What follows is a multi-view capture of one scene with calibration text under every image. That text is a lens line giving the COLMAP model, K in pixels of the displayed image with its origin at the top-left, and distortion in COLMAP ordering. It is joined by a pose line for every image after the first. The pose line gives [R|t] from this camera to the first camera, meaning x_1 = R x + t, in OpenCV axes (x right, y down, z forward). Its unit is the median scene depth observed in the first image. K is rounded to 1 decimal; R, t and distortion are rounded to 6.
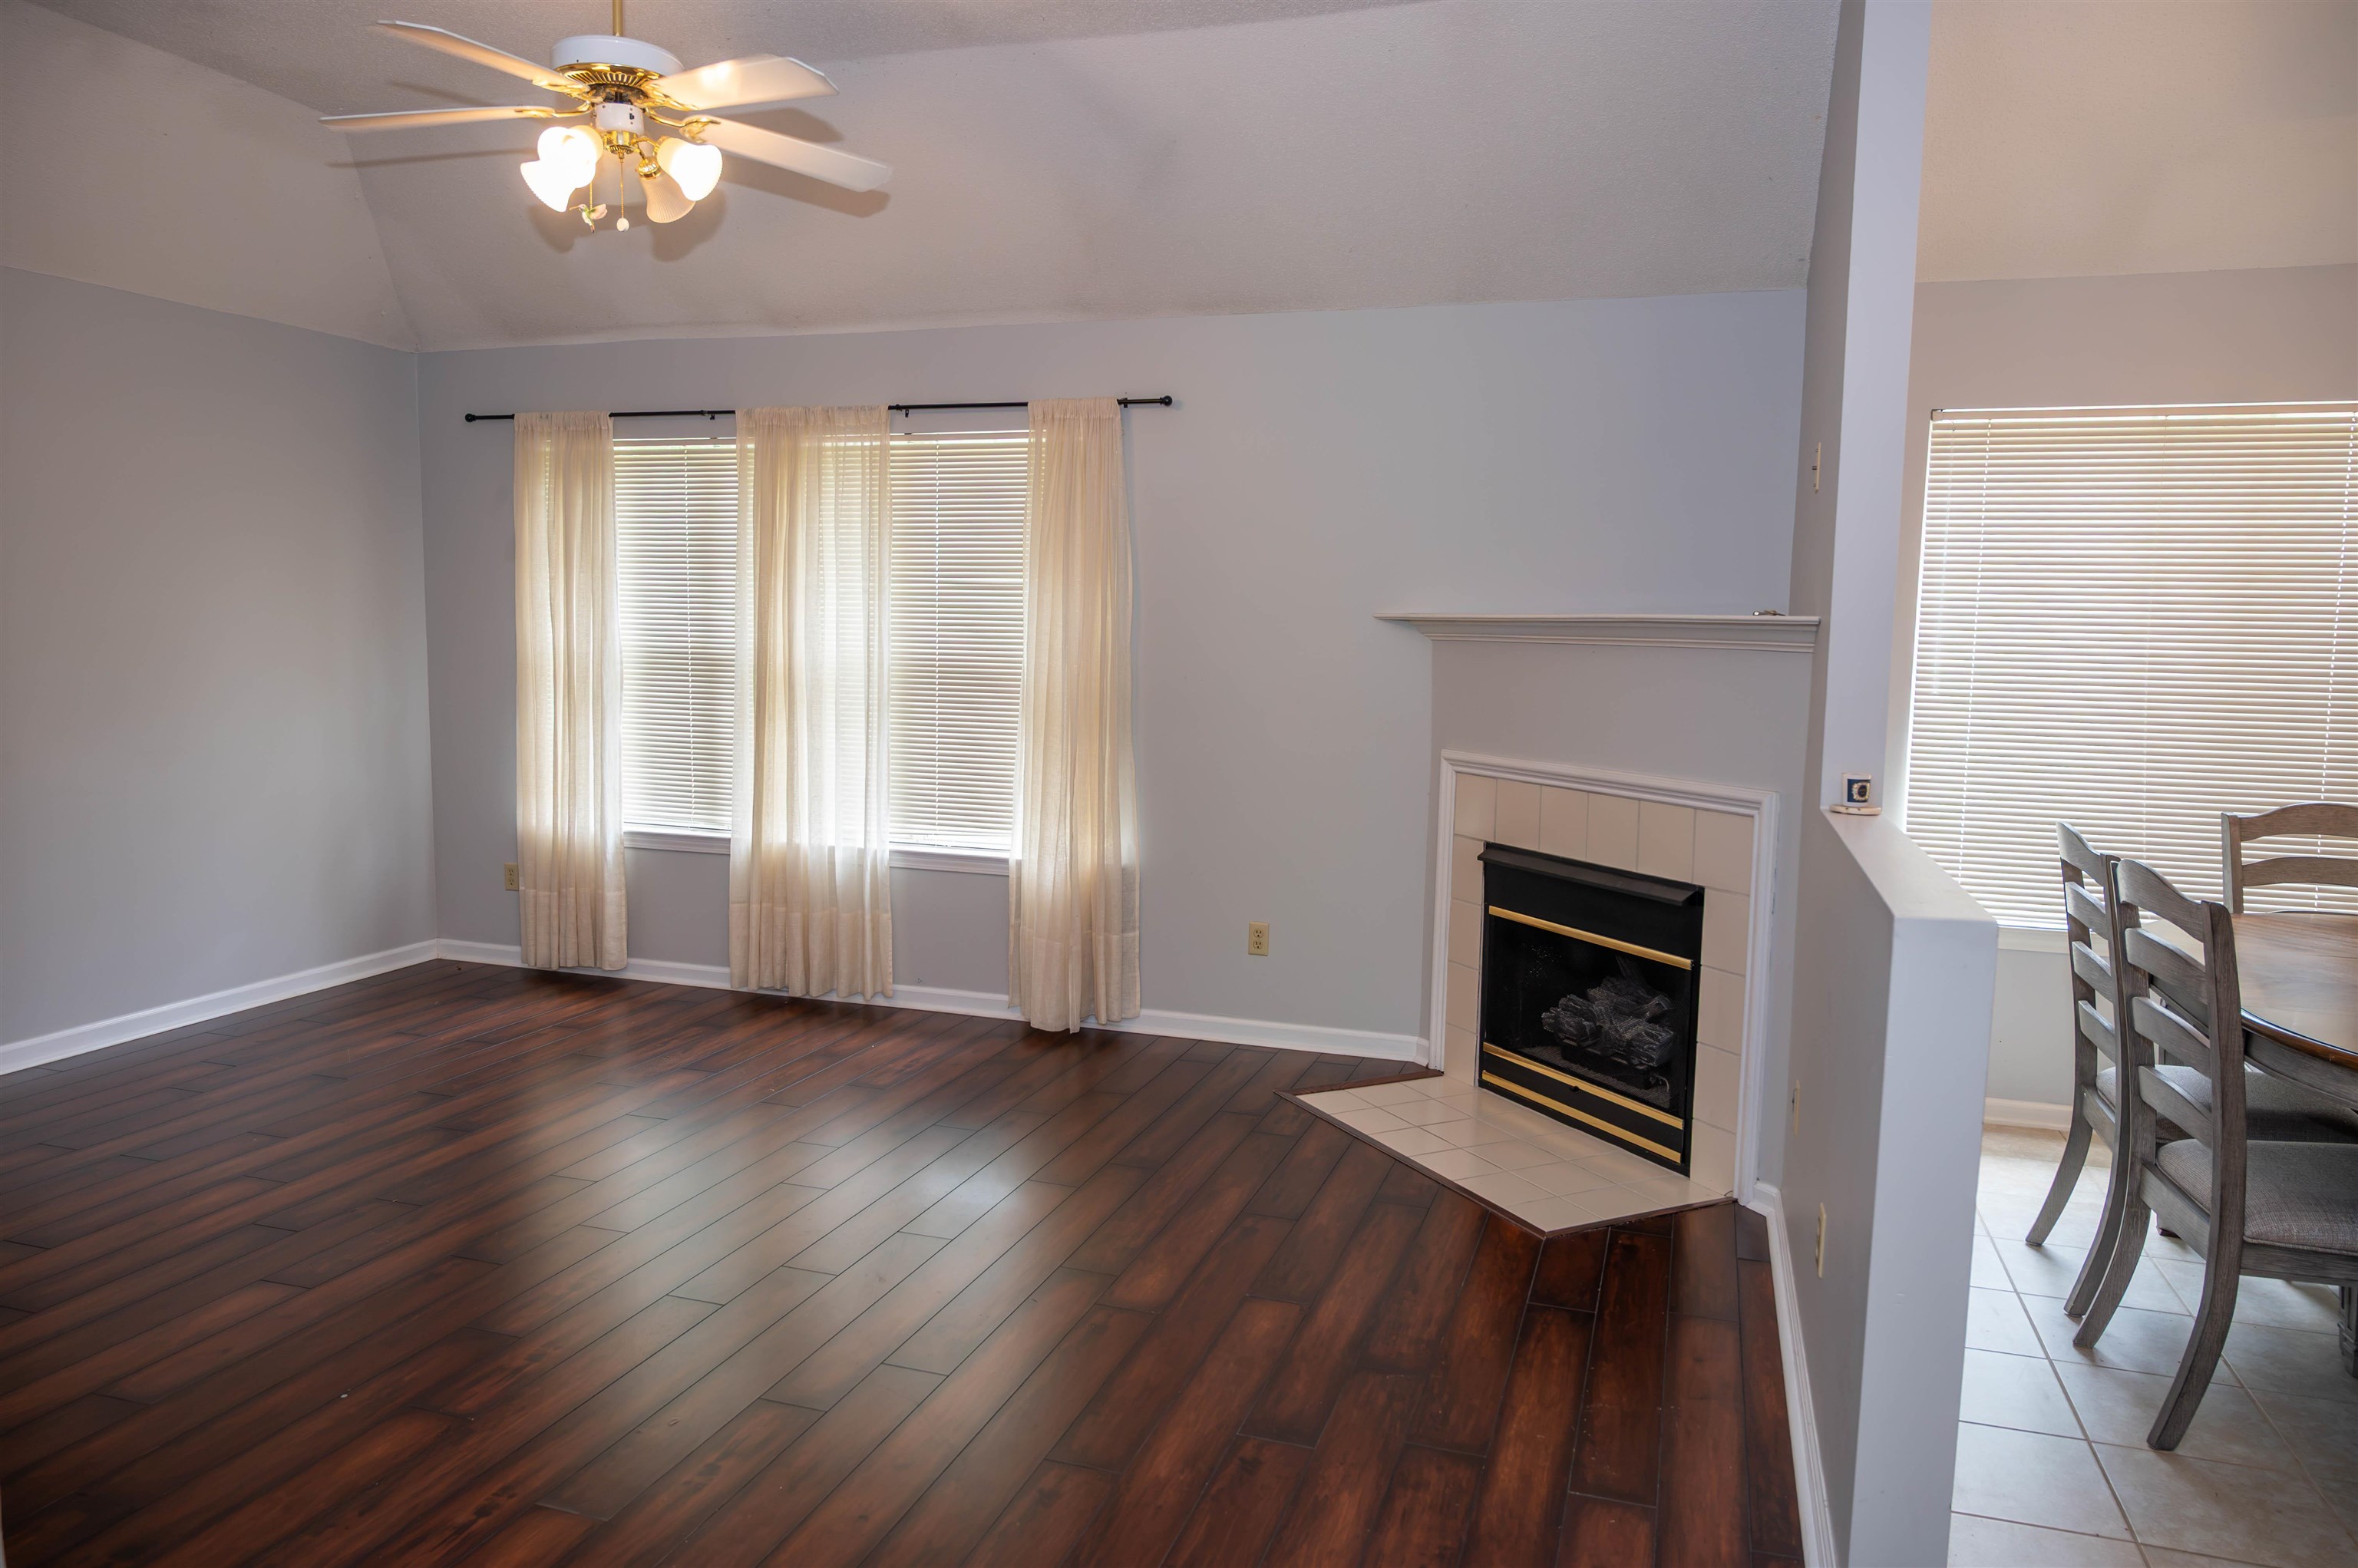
lens RADIAL K [[1581.5, 0, 1170.9], [0, 1581.5, 783.5], [0, 0, 1]] dist [-0.009600, 0.004008]
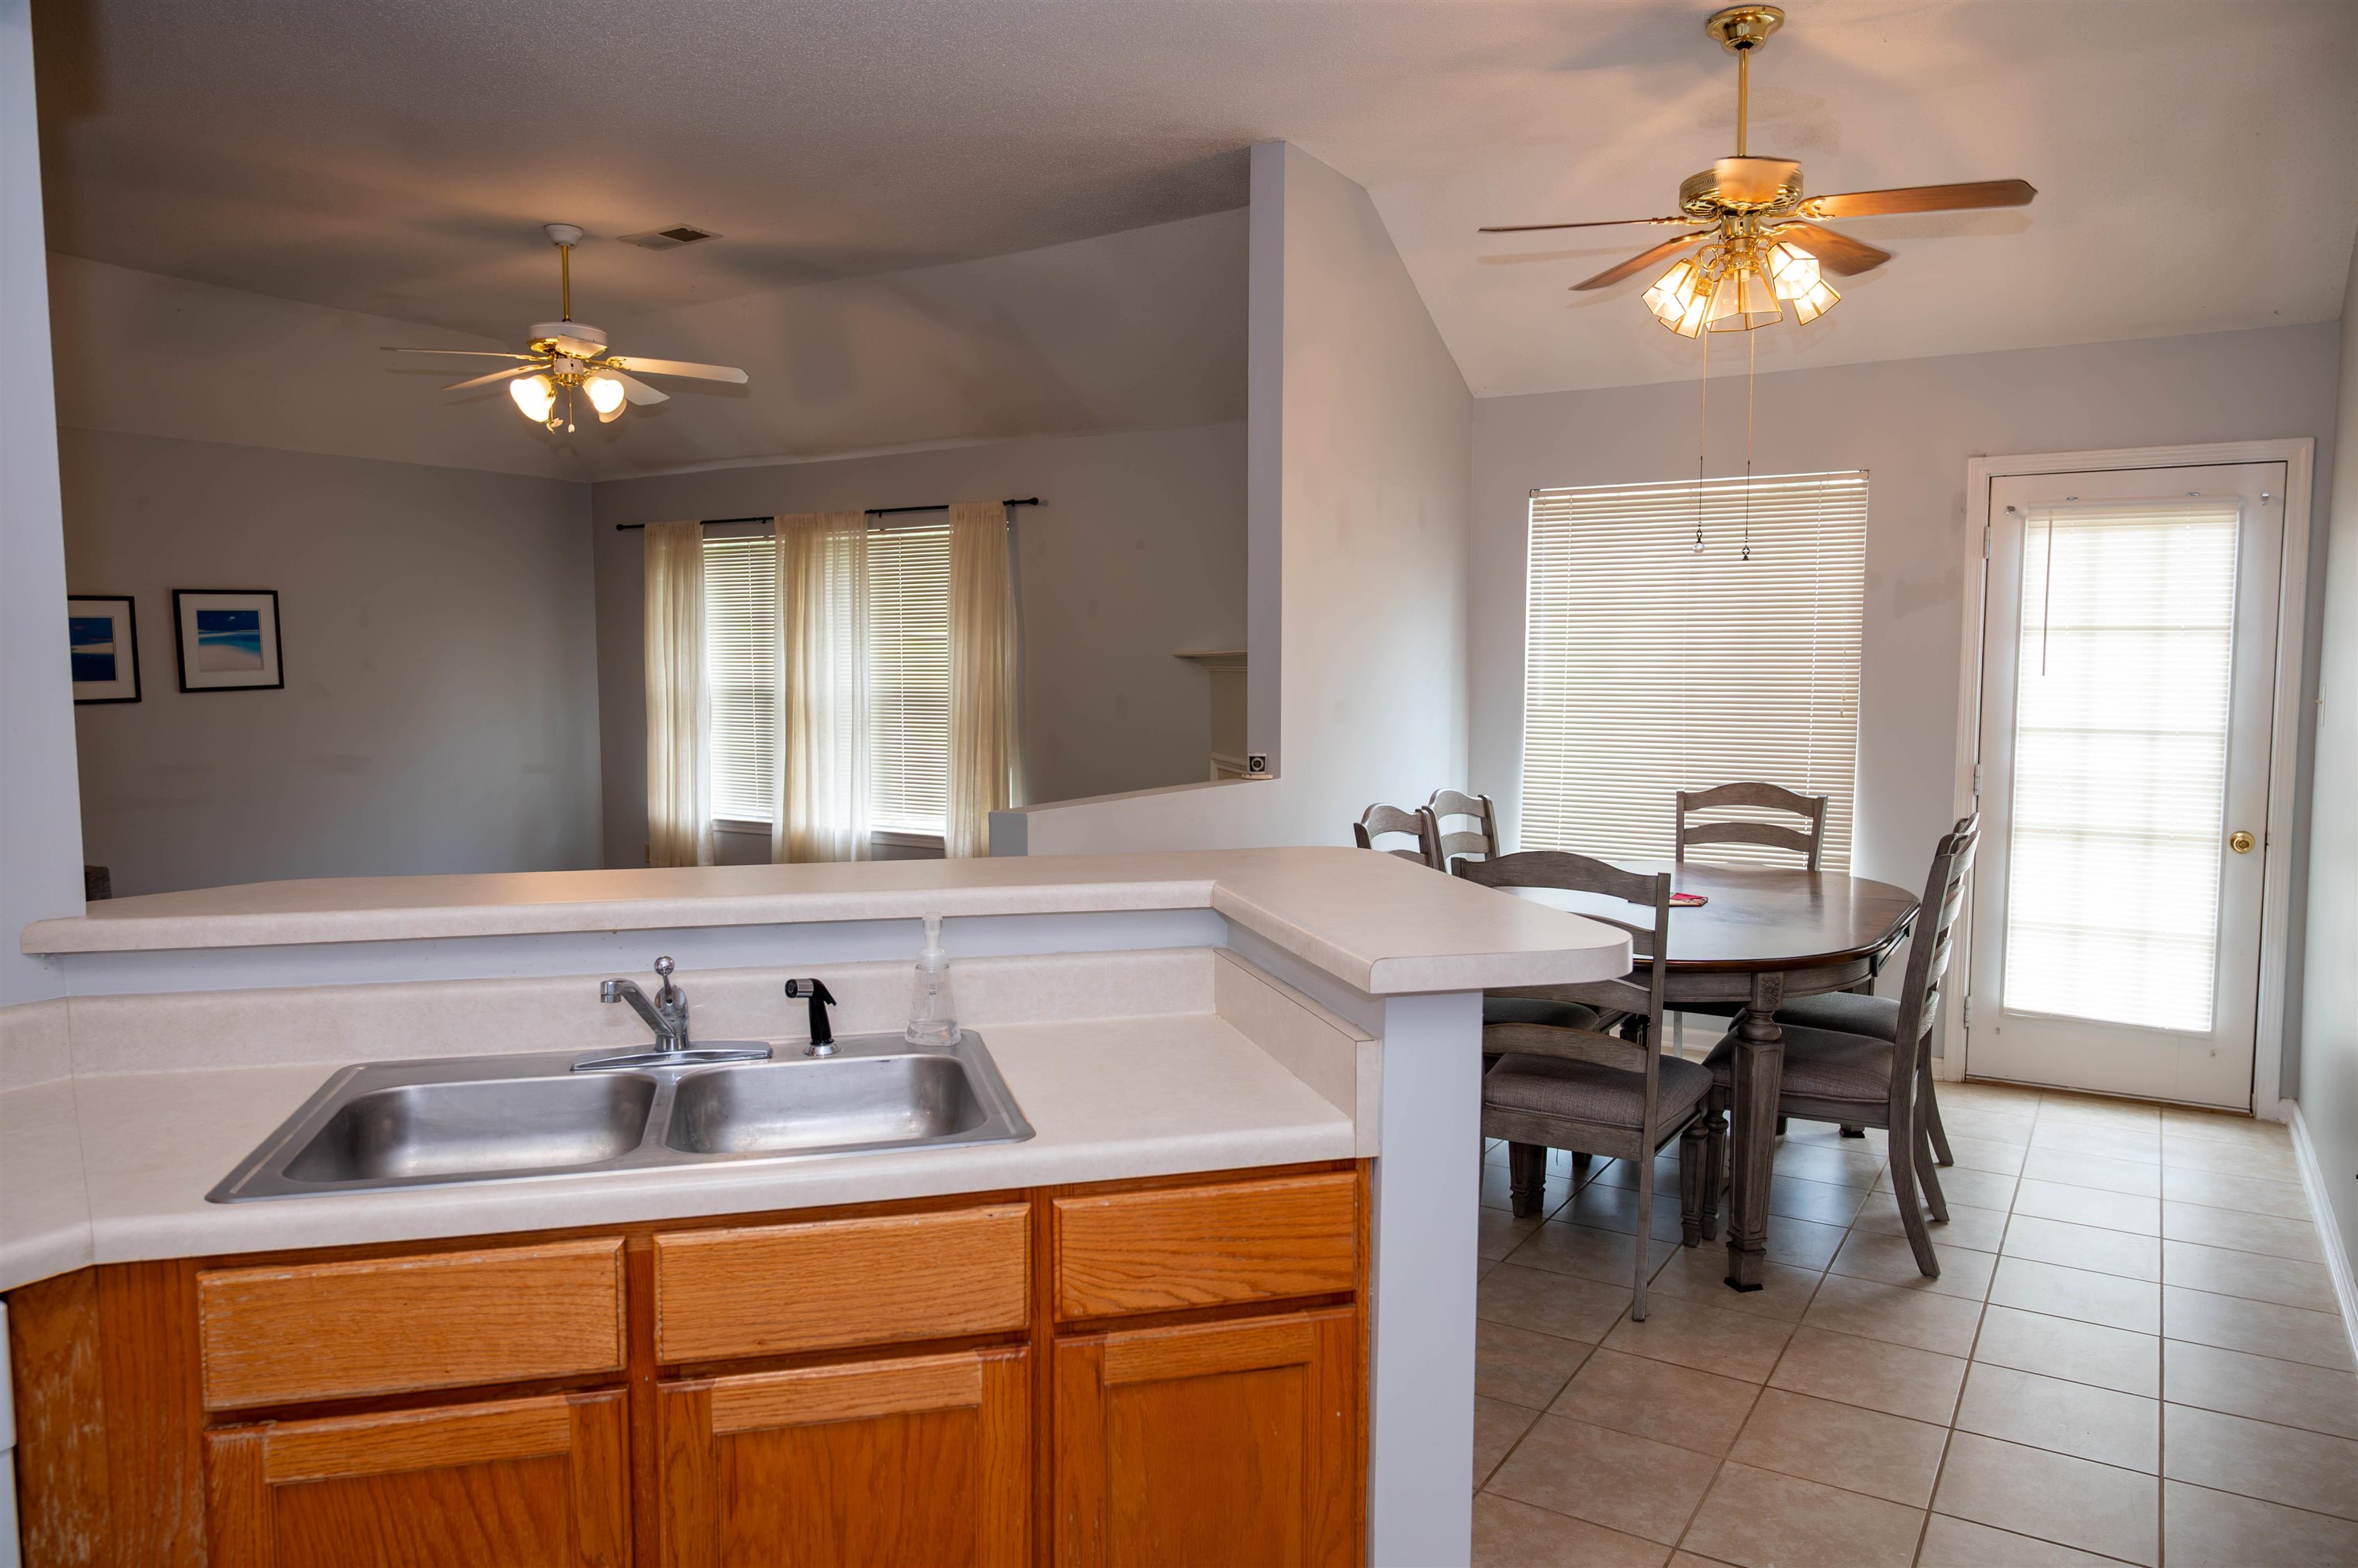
lens RADIAL K [[1581.5, 0, 1170.9], [0, 1581.5, 783.5], [0, 0, 1]] dist [-0.009600, 0.004008]
pose [[0.972238, -0.000198, -0.233993, 0.398435], [-0.006219, 0.999625, -0.026686, 0.035903], [0.233910, 0.027400, 0.971872, -0.276457]]
